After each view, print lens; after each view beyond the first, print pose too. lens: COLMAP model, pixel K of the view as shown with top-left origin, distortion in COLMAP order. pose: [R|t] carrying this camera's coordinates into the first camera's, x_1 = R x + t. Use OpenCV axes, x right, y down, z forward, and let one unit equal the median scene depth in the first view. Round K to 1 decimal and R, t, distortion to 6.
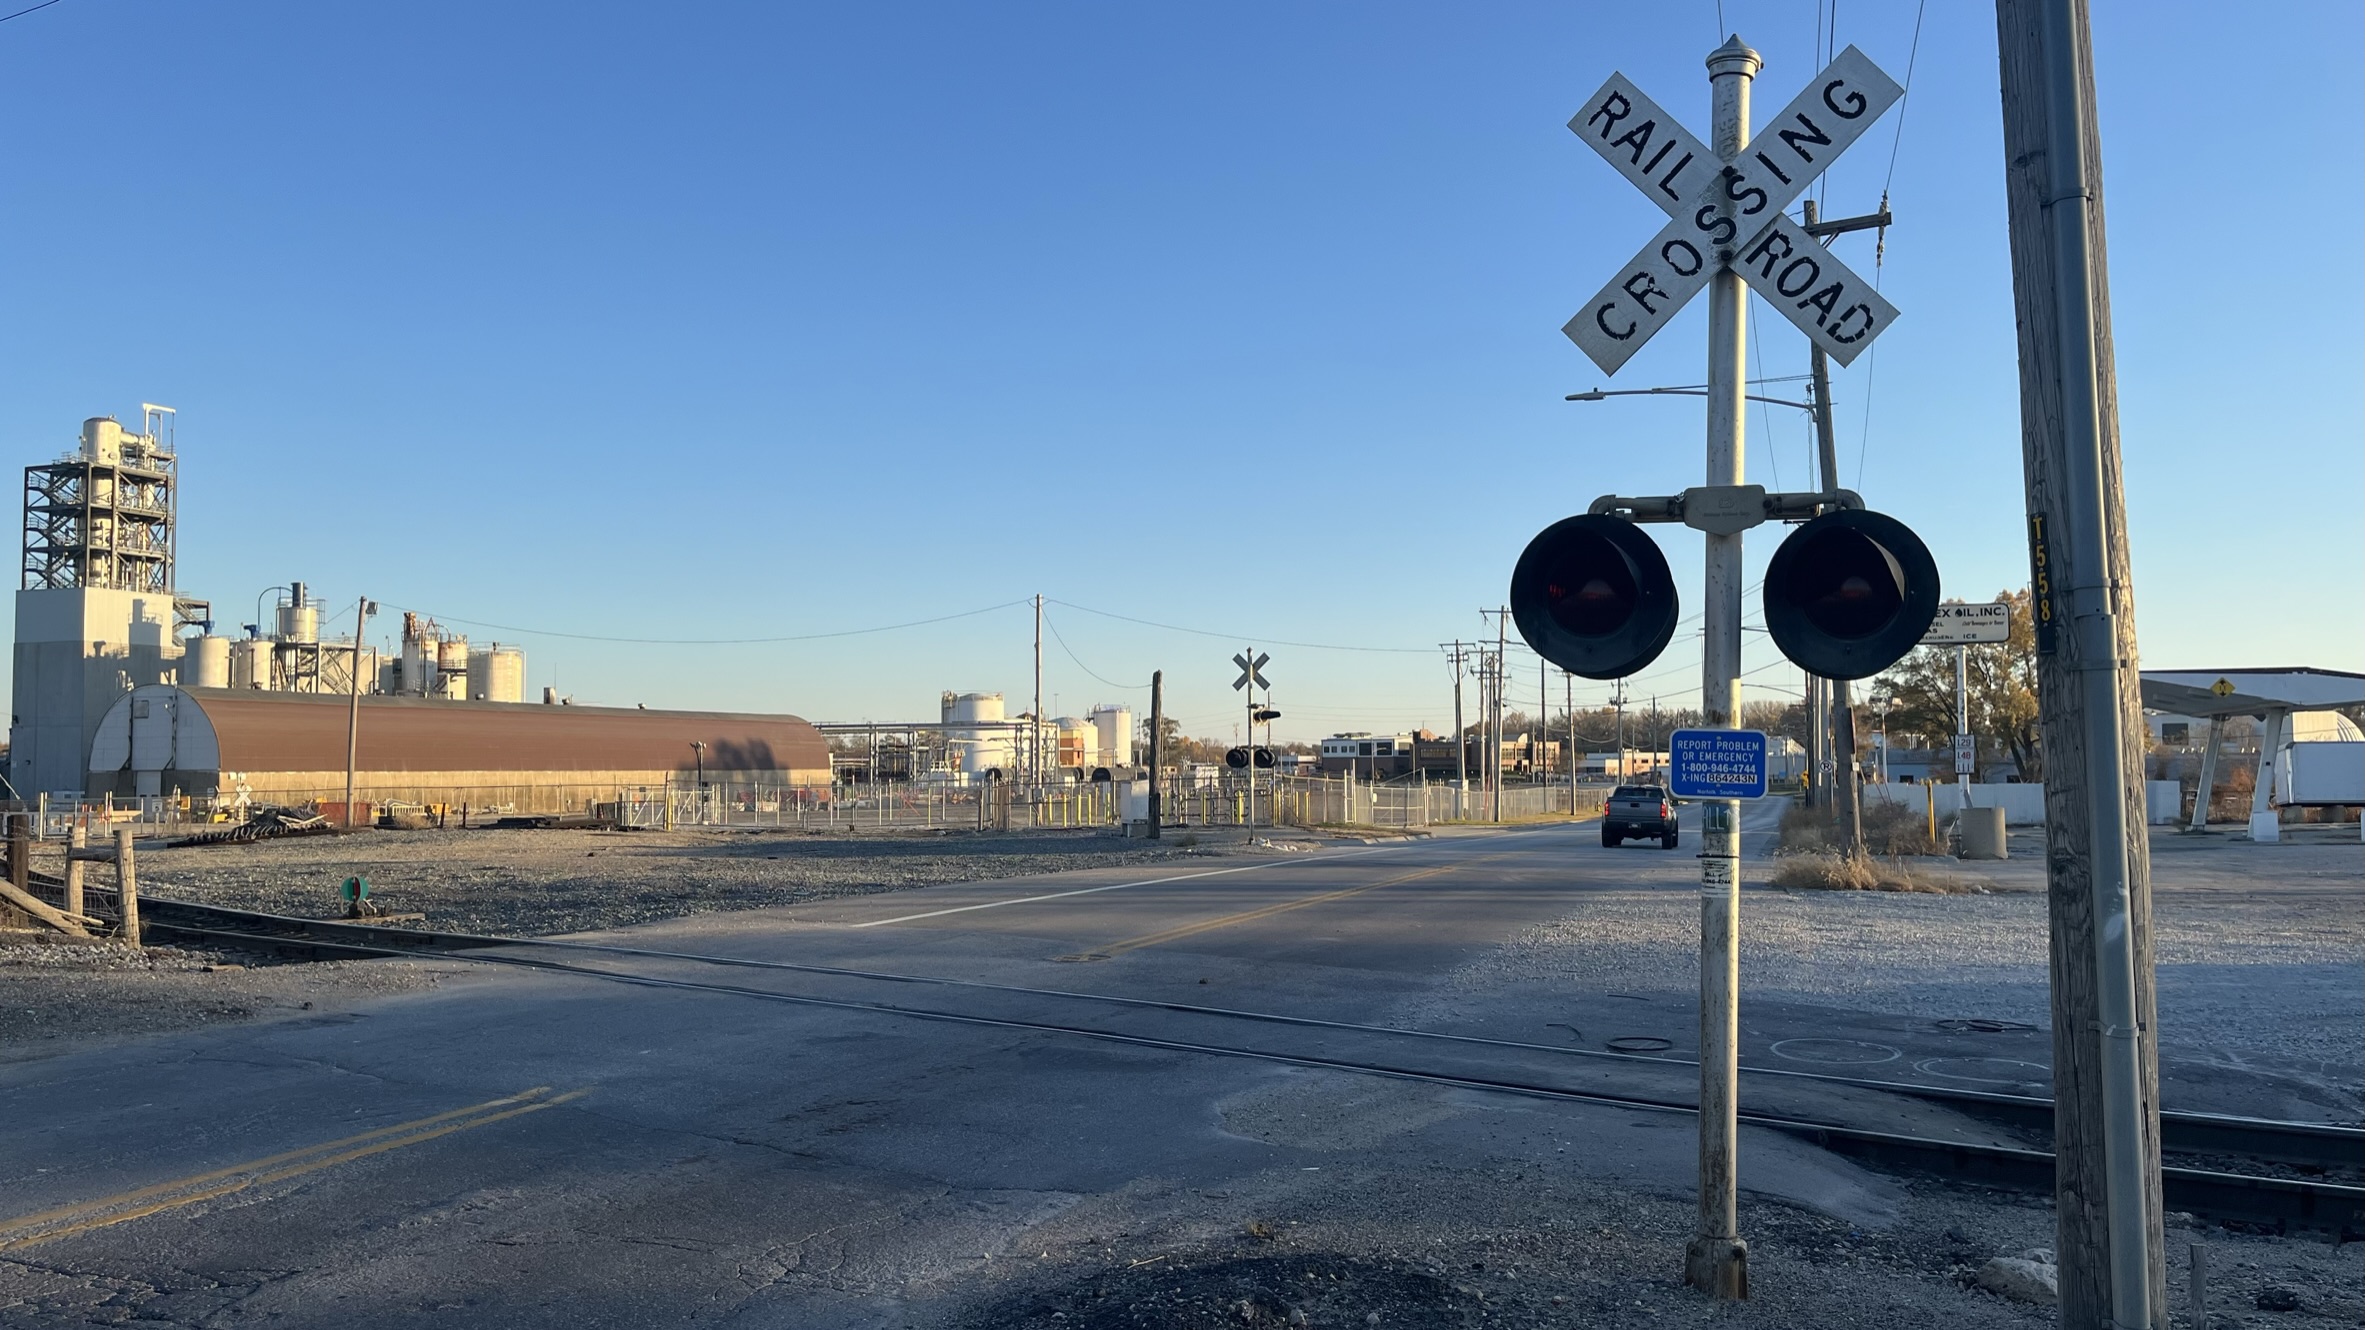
lens RADIAL K [[1812.5, 0, 1182.5], [0, 1812.5, 665.0], [0, 0, 1]] dist [0.073562, -0.083330]
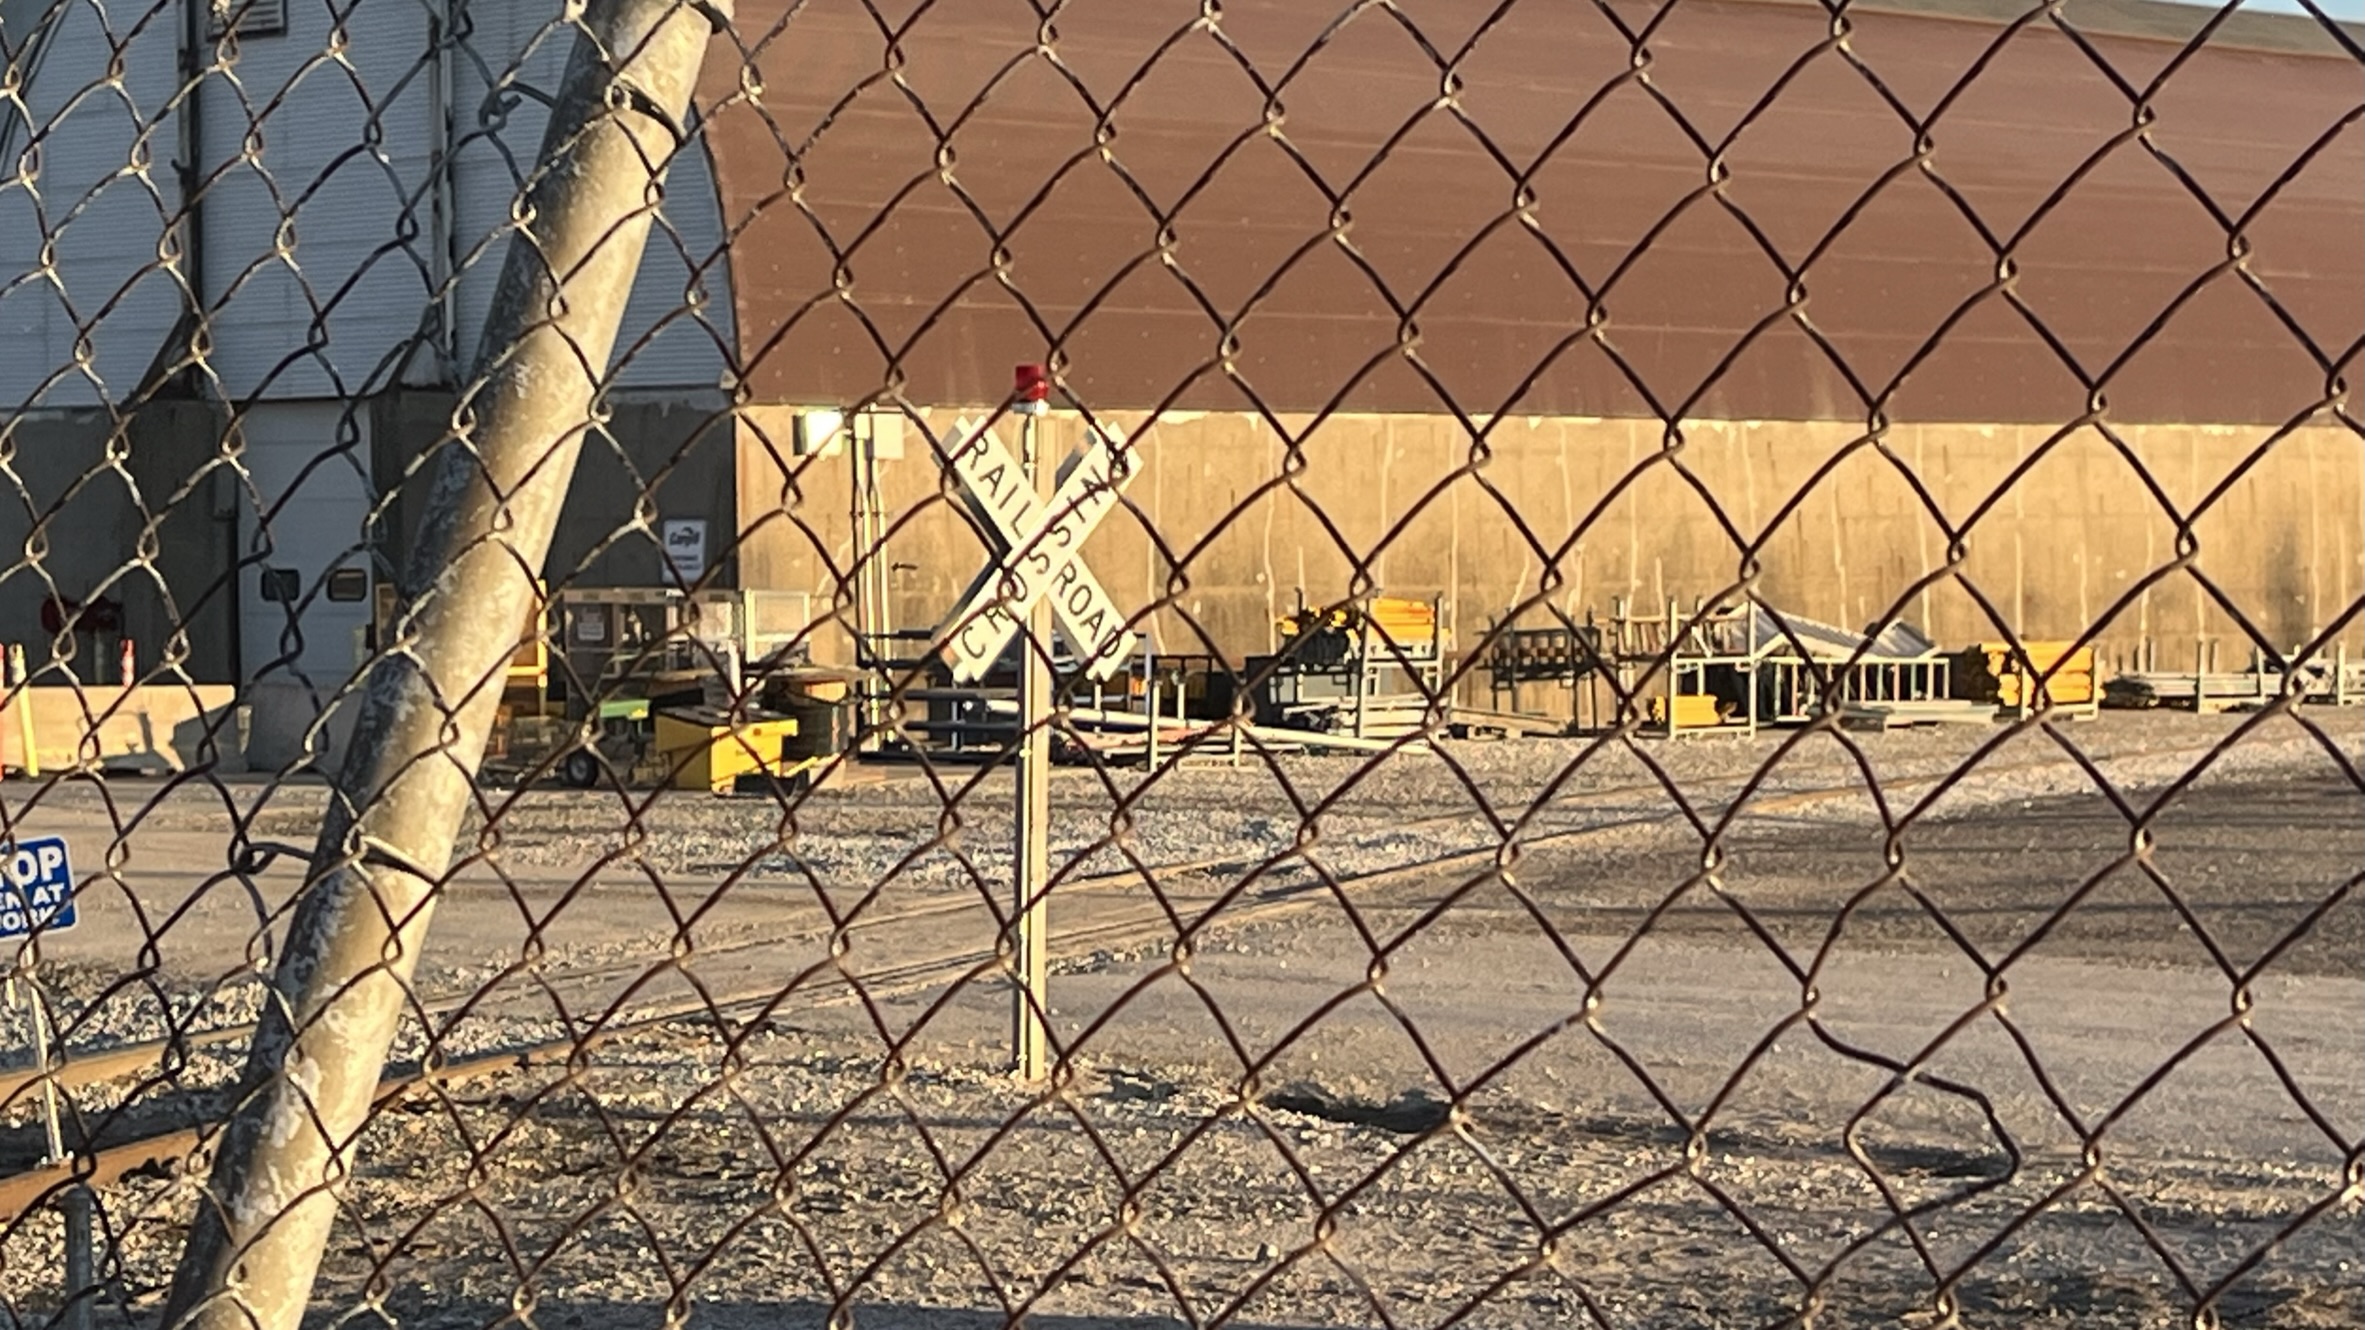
lens RADIAL K [[5659.9, 0, 1182.5], [0, 5659.9, 665.0], [0, 0, 1]] dist [0.047163, 0.666020]
pose [[0.923663, 0.009683, -0.383084, -0.247796], [0.022111, 0.996668, 0.078506, 0.033678], [0.382568, -0.080984, 0.920371, 0.465679]]
